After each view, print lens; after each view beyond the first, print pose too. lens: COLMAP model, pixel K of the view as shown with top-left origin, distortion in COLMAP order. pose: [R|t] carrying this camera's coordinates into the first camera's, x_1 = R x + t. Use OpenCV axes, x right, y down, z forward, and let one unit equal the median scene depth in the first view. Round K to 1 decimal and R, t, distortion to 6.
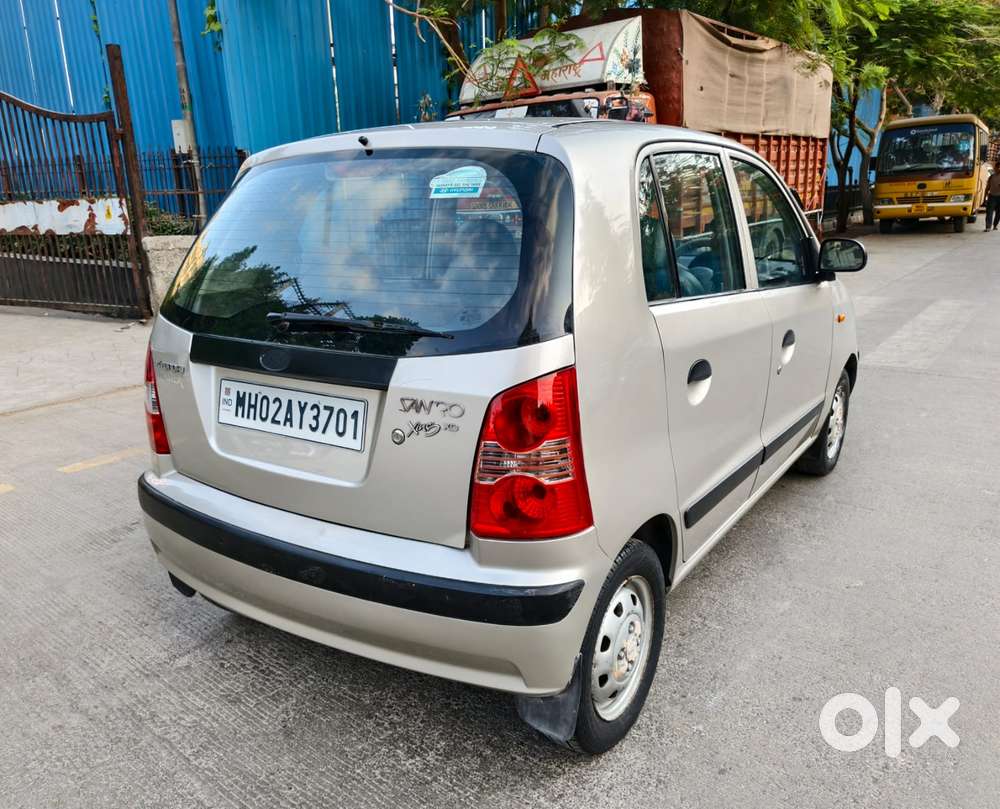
lens RADIAL K [[780.9, 0, 488.7], [0, 780.9, 409.0], [0, 0, 1]] dist [0.007574, -0.000643]
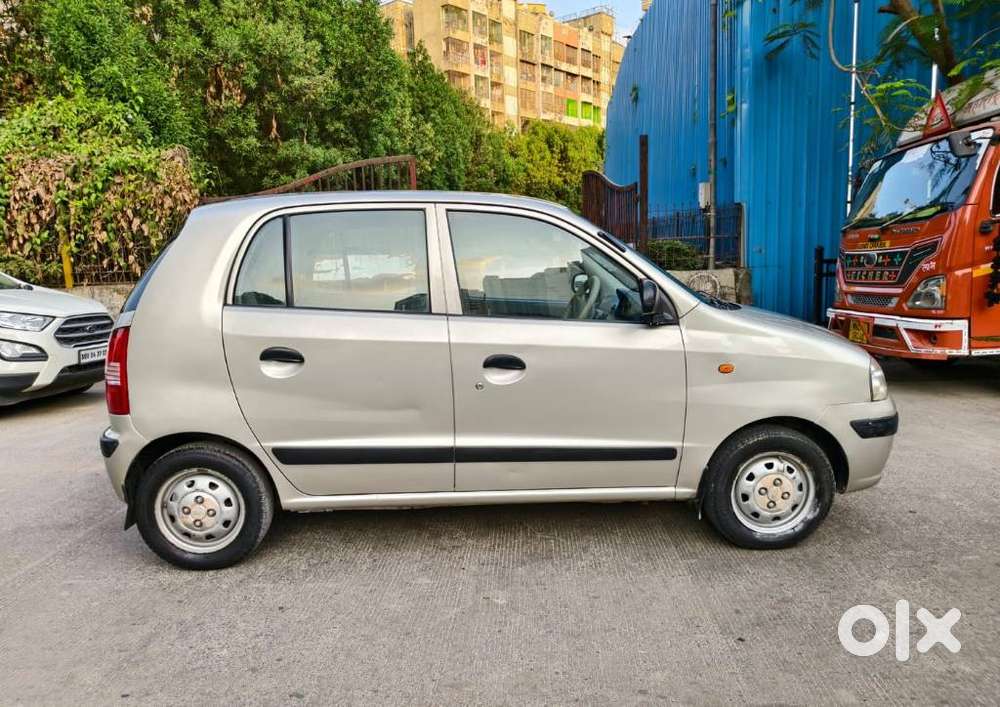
lens RADIAL K [[679.8, 0, 500.0], [0, 679.8, 353.5], [0, 0, 1]] dist [-0.005421, -0.002346]
pose [[0.600049, 0.120216, -0.790879, 1.357971], [-0.198924, 0.980013, -0.001961, -0.118820], [0.774836, 0.158501, 0.611969, 0.465911]]
